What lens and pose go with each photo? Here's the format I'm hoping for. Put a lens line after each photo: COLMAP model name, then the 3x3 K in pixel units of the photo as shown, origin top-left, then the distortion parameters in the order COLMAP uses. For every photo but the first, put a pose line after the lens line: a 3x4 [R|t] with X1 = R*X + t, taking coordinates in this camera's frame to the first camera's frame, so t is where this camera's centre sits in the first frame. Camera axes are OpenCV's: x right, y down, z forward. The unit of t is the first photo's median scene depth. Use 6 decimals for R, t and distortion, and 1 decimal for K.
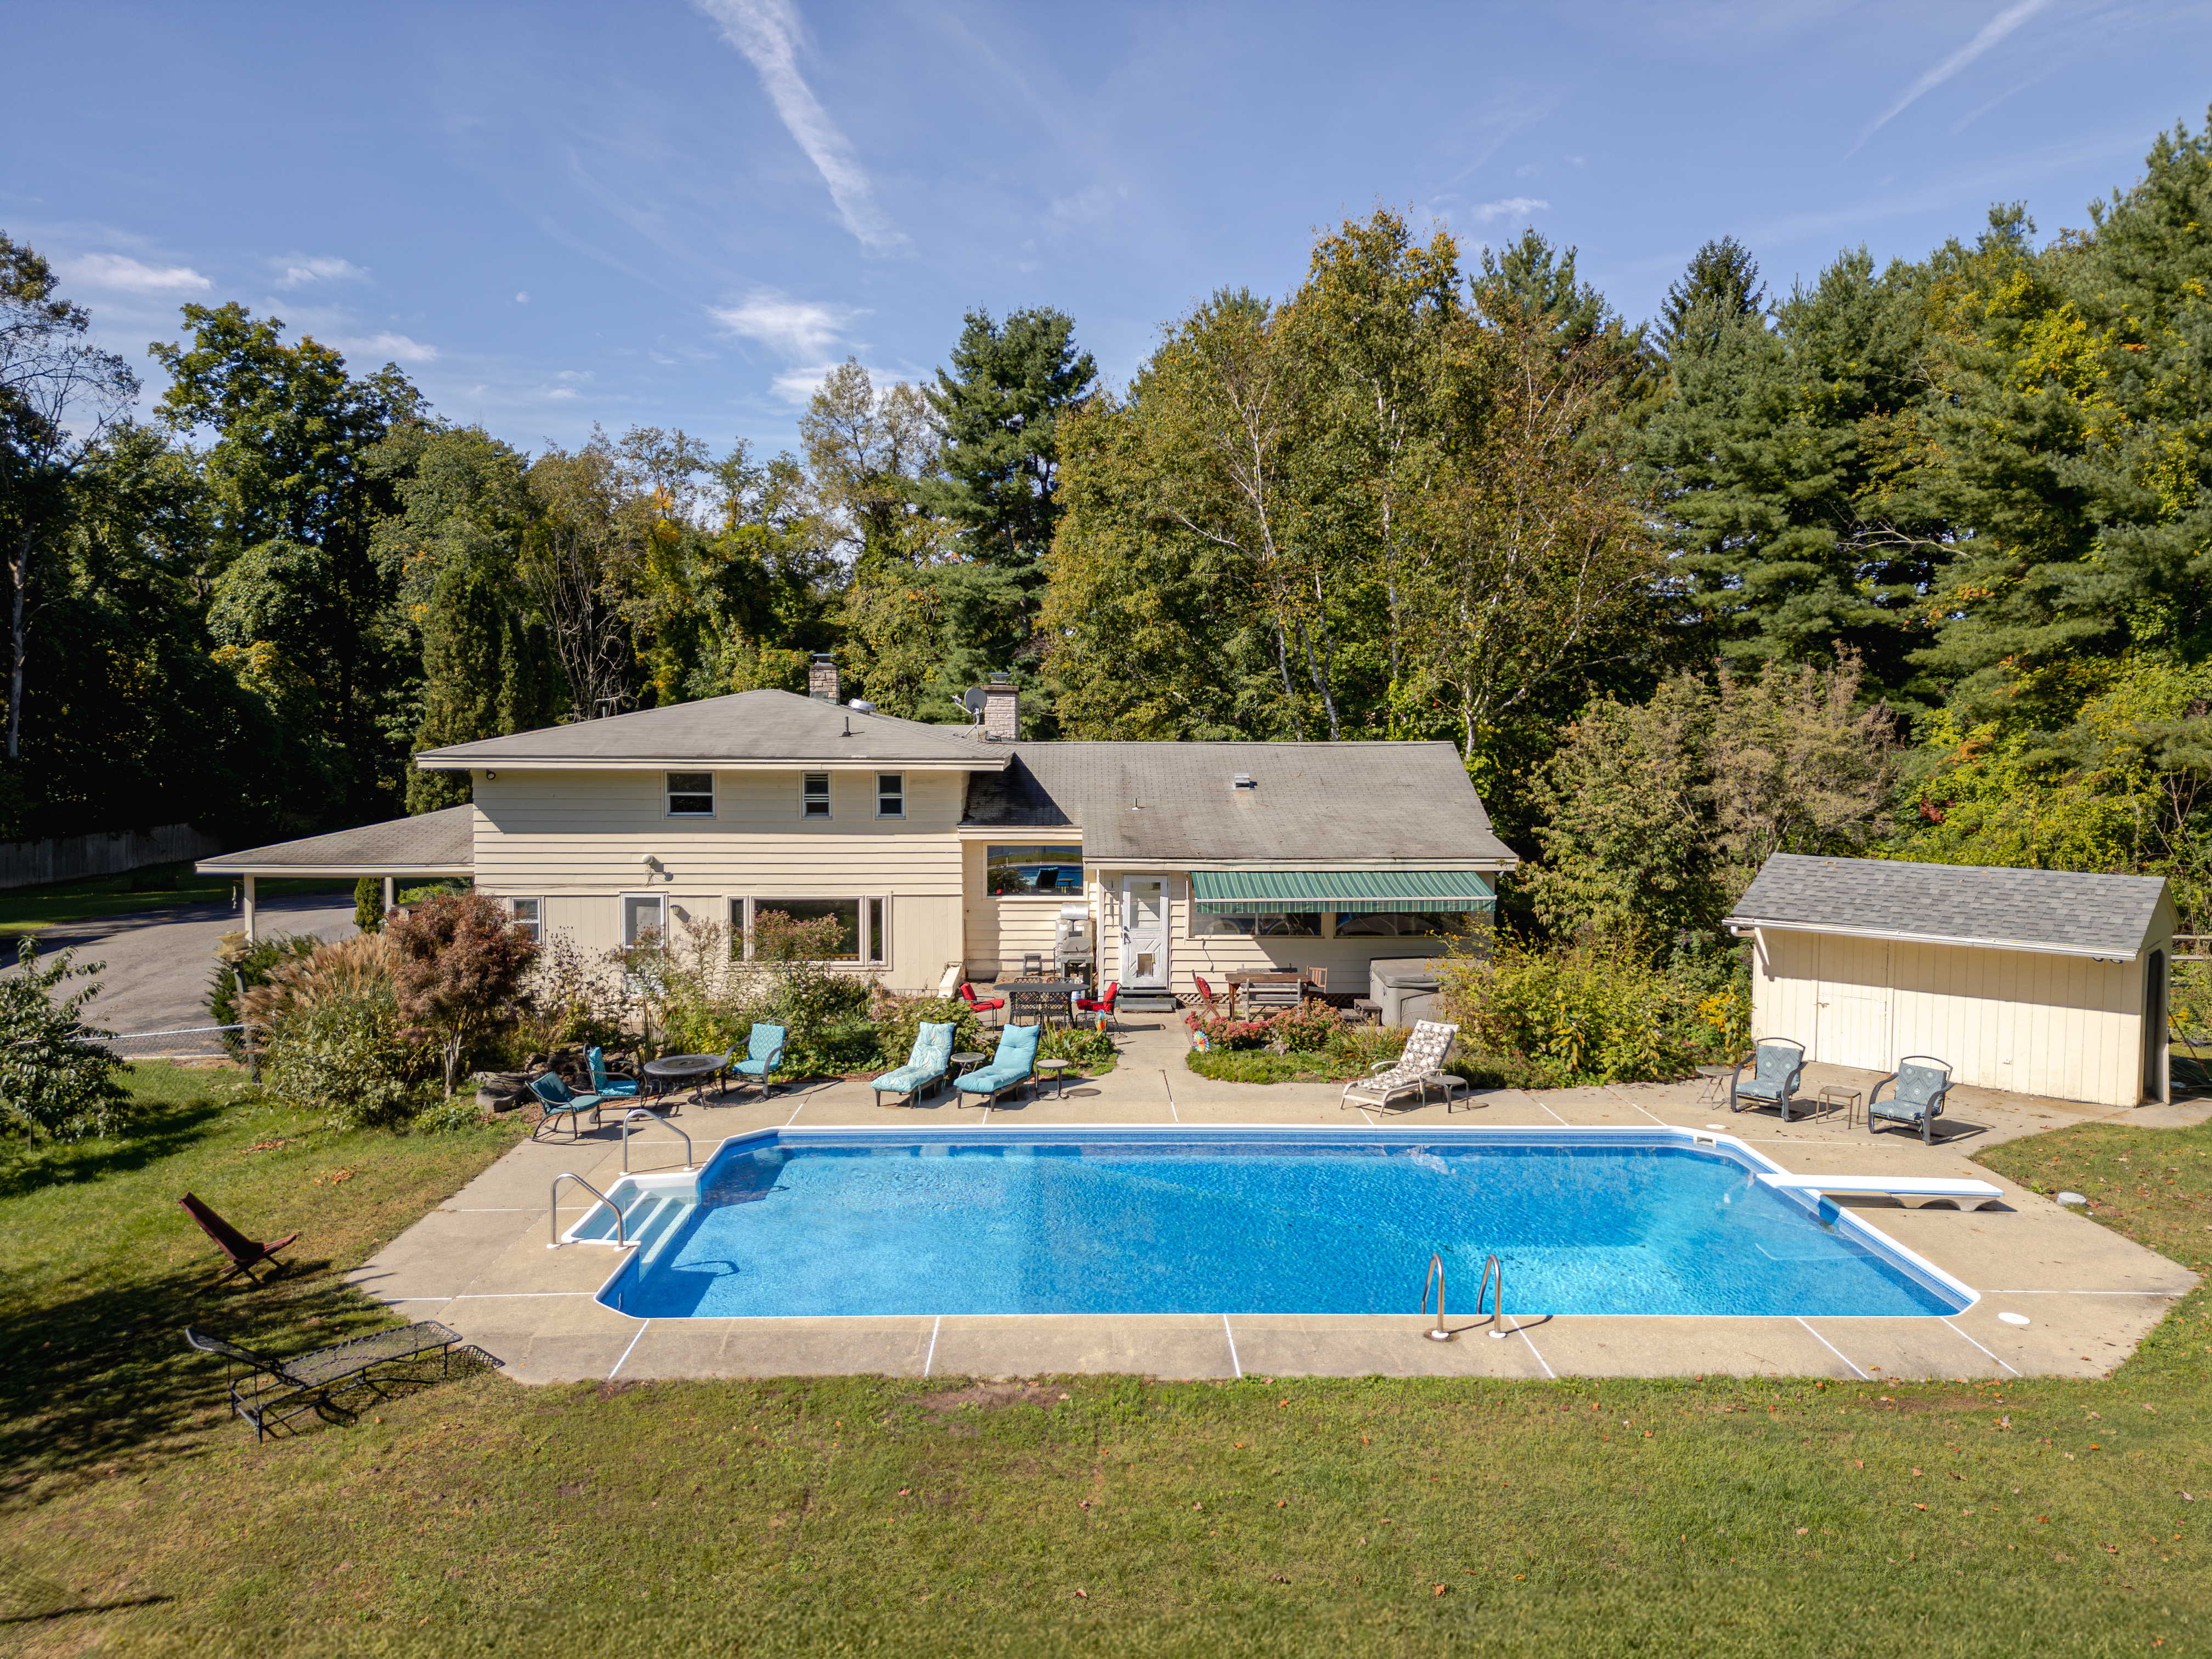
lens RADIAL K [[1516.0, 0, 1106.0], [0, 1516.0, 829.5], [0, 0, 1]] dist [0.006434, 0.002274]
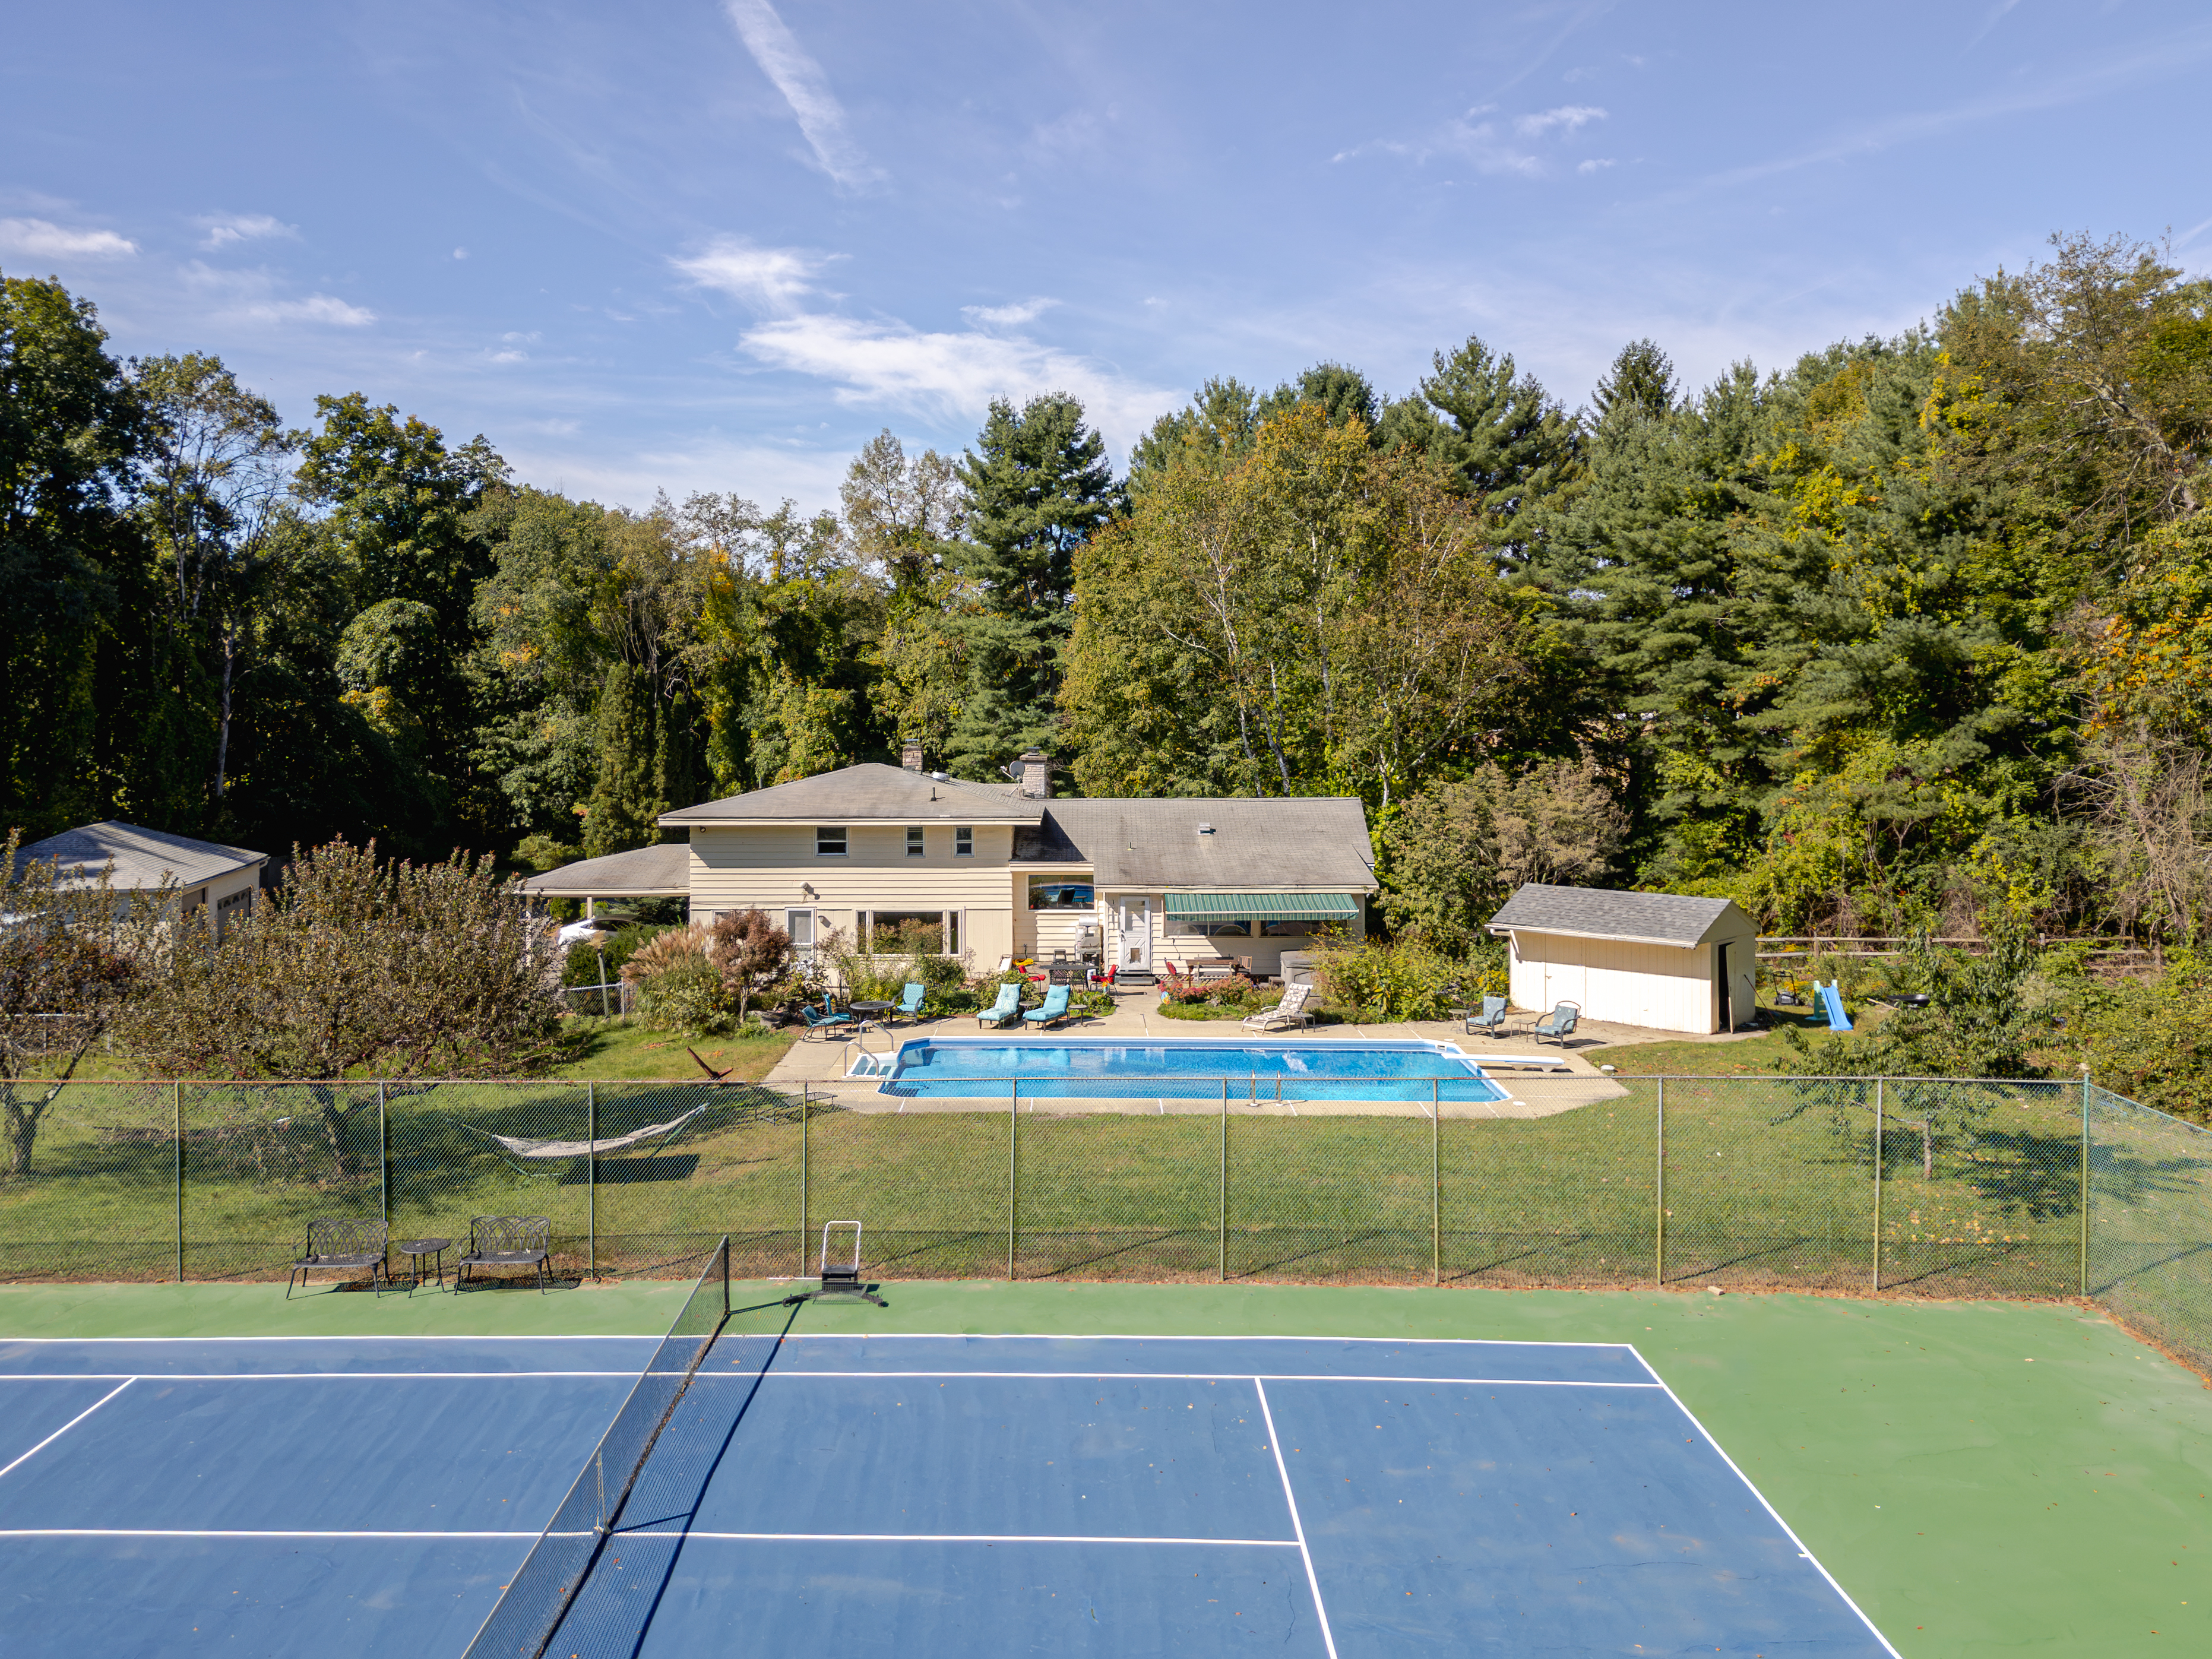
lens RADIAL K [[1556.0, 0, 1034.8], [0, 1556.0, 728.0], [0, 0, 1]] dist [0.008382, 0.000693]
pose [[0.998624, -0.005470, -0.052158, 0.004415], [0.001715, 0.997420, -0.071765, -0.015102], [0.052416, 0.071577, 0.996057, -0.330097]]
